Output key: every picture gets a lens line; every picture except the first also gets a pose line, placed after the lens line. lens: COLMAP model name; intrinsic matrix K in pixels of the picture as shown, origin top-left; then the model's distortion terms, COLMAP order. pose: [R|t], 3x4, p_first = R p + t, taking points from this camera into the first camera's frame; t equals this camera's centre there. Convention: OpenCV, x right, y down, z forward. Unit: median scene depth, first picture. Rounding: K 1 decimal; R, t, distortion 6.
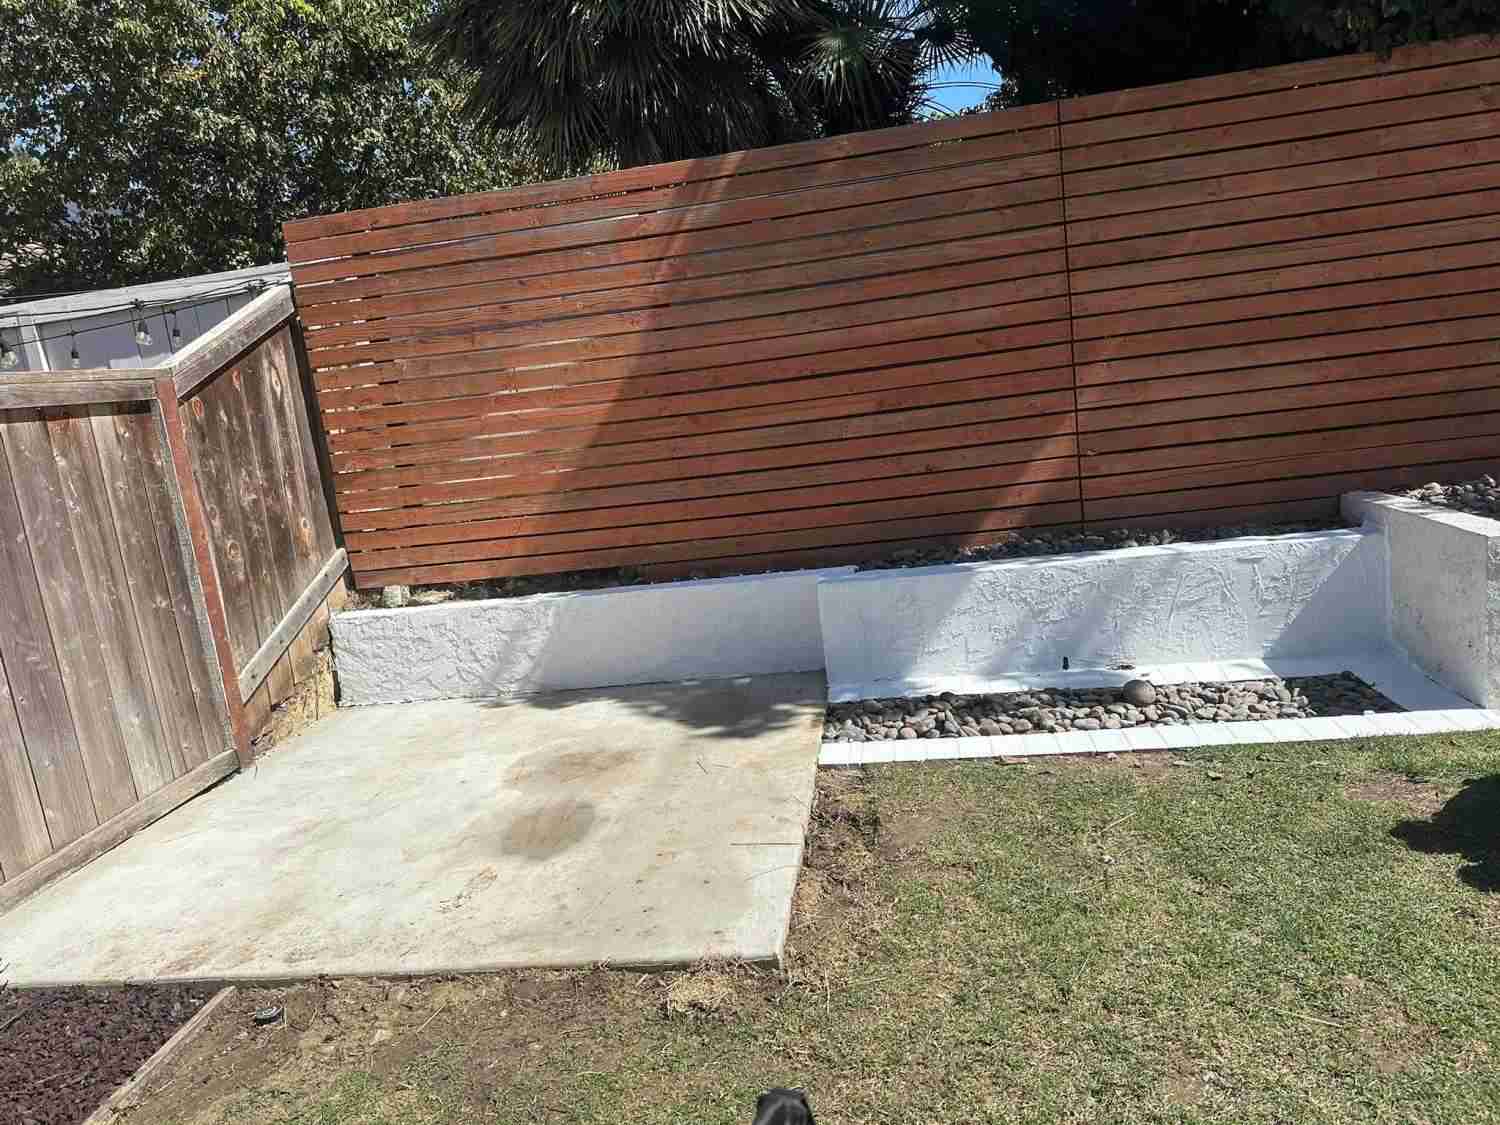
lens RADIAL K [[1058.3, 0, 748.3], [0, 1058.3, 574.4], [0, 0, 1]] dist [0.029938, -0.053814]
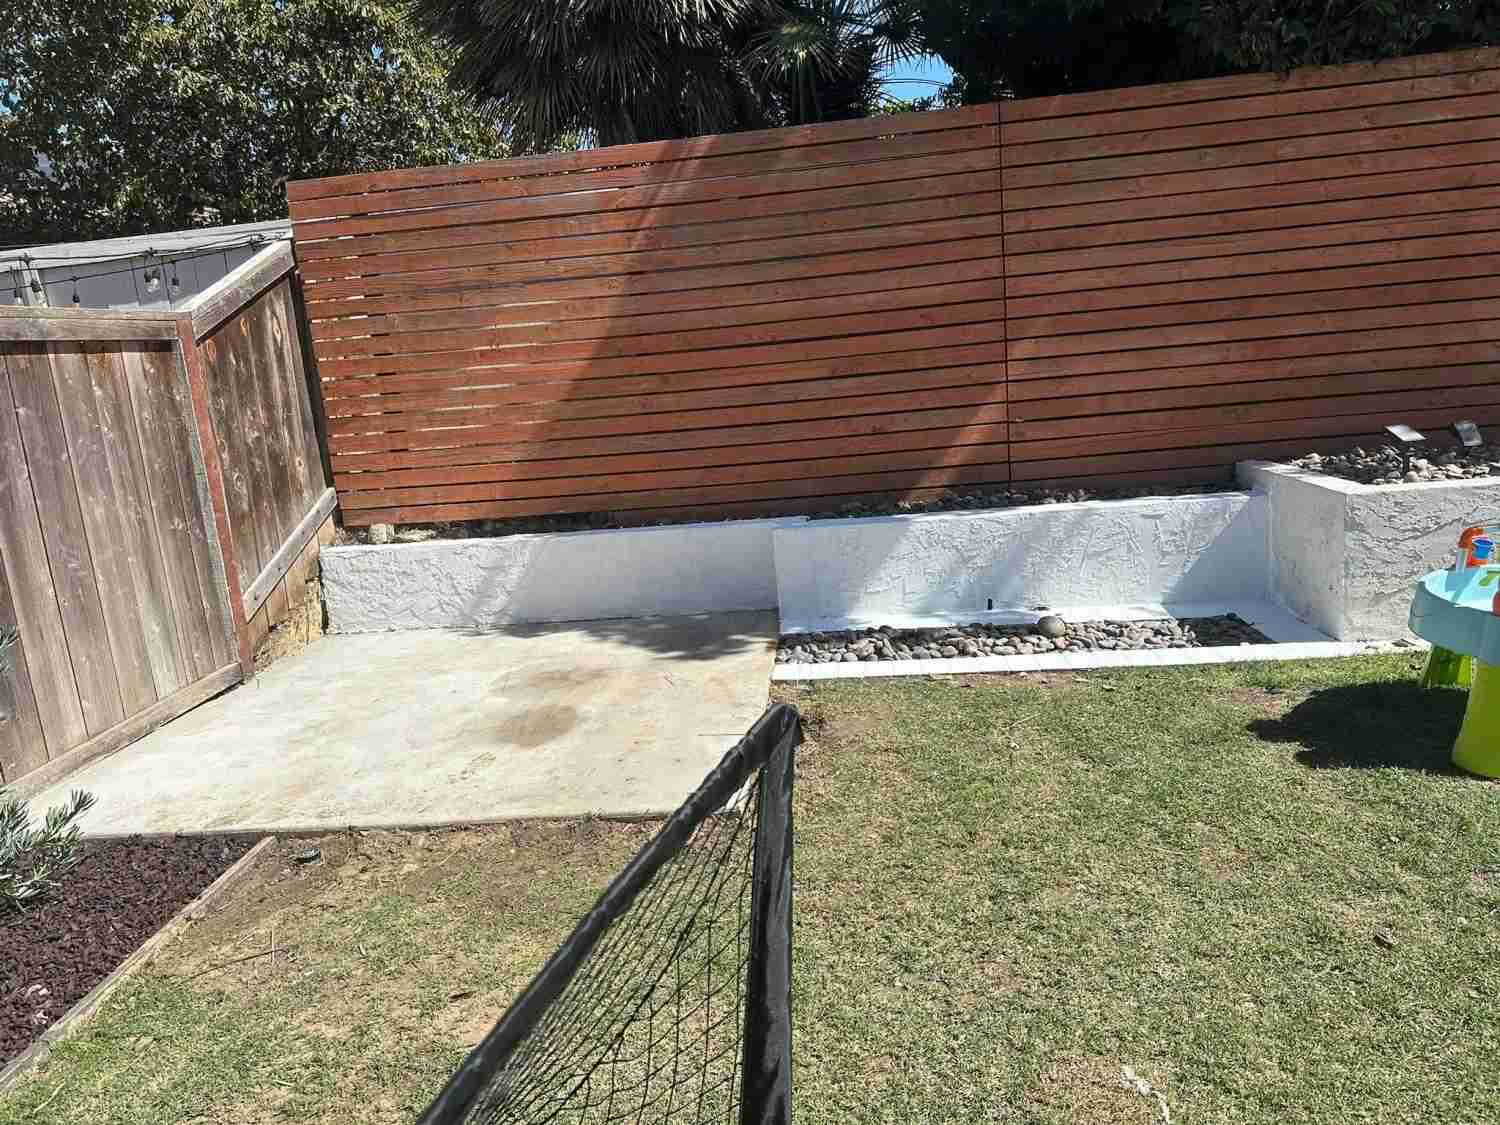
lens RADIAL K [[1059.7, 0, 735.9], [0, 1059.7, 566.6], [0, 0, 1]] dist [0.045322, -0.084062]
pose [[0.998723, 0.026742, 0.042869, -0.019796], [-0.027224, 0.999572, 0.010688, 0.037736], [-0.042565, -0.011841, 0.999024, -0.113458]]
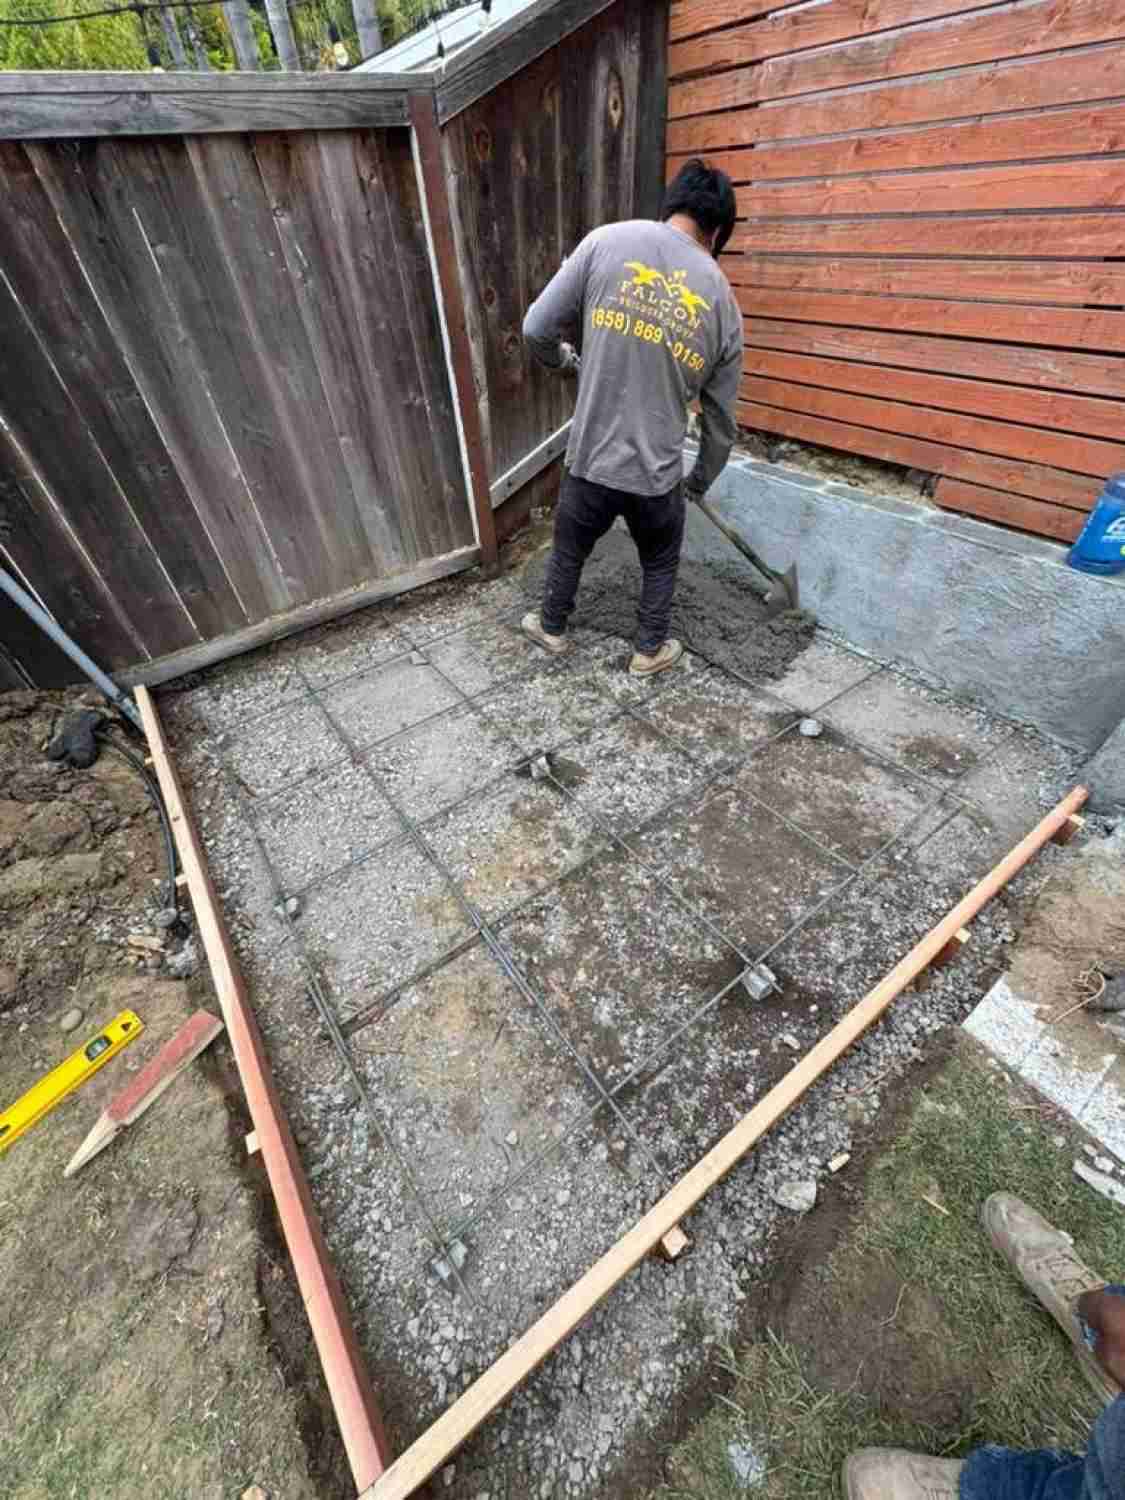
lens RADIAL K [[594.2, 0, 558.6], [0, 594.2, 755.8], [0, 0, 1]] dist [-0.015732, 0.005313]
pose [[0.689910, 0.547974, -0.473020, 0.018724], [-0.149631, 0.747276, 0.647449, -0.098233], [0.708261, -0.375903, 0.597547, 0.547249]]
